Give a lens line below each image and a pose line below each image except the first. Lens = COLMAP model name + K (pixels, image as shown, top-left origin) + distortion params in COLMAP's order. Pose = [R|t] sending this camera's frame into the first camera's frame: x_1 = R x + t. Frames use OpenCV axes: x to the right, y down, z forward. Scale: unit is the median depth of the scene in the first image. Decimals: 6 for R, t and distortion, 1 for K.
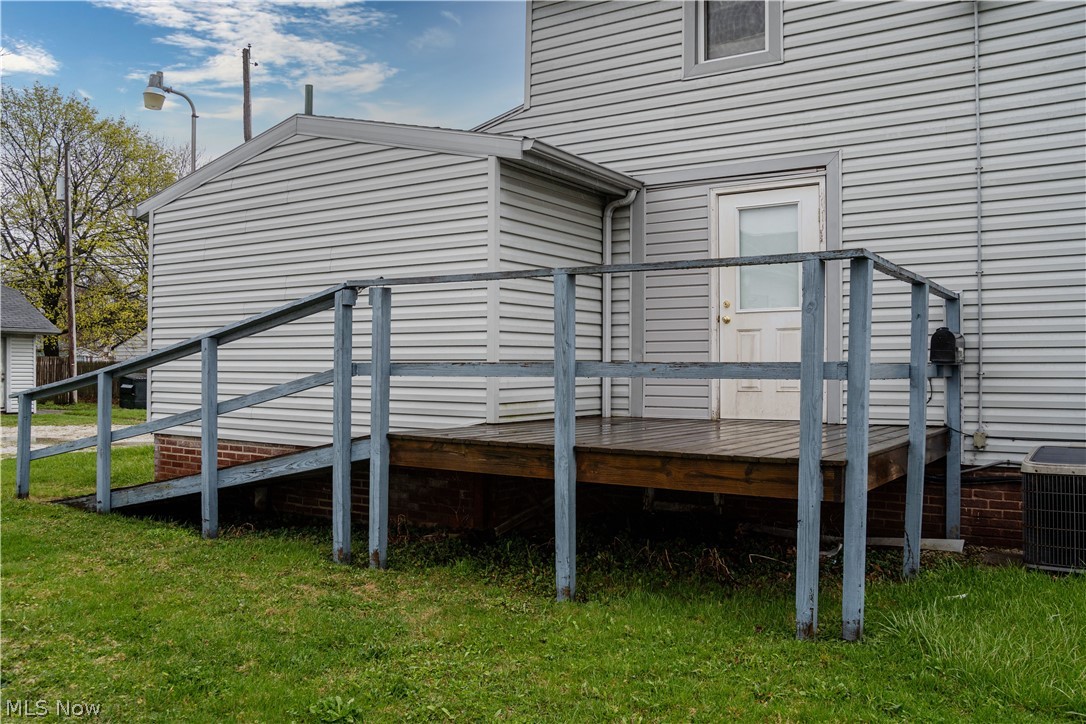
lens RADIAL K [[869.9, 0, 542.1], [0, 869.9, 387.6], [0, 0, 1]] dist [-0.066591, 0.011037]
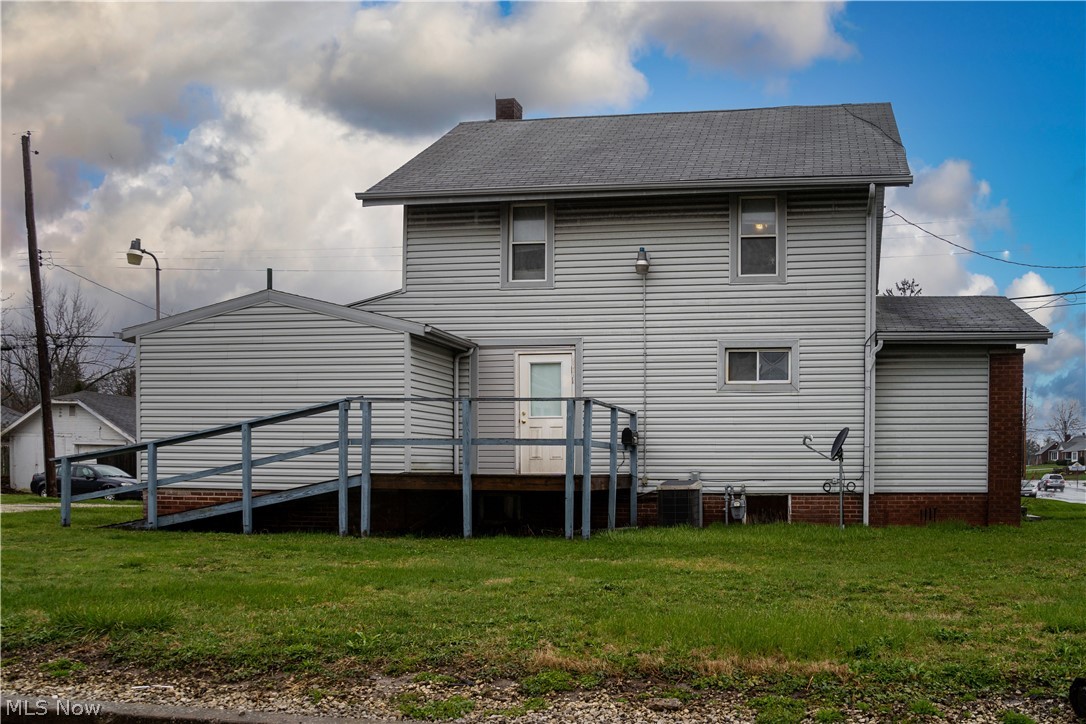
lens RADIAL K [[920.0, 0, 541.2], [0, 920.0, 363.5], [0, 0, 1]] dist [-0.060935, -0.000487]
pose [[0.959682, 0.042582, 0.277845, -0.369399], [-0.004035, 0.990444, -0.137858, 0.085407], [-0.281060, 0.131179, 0.950683, -1.098479]]
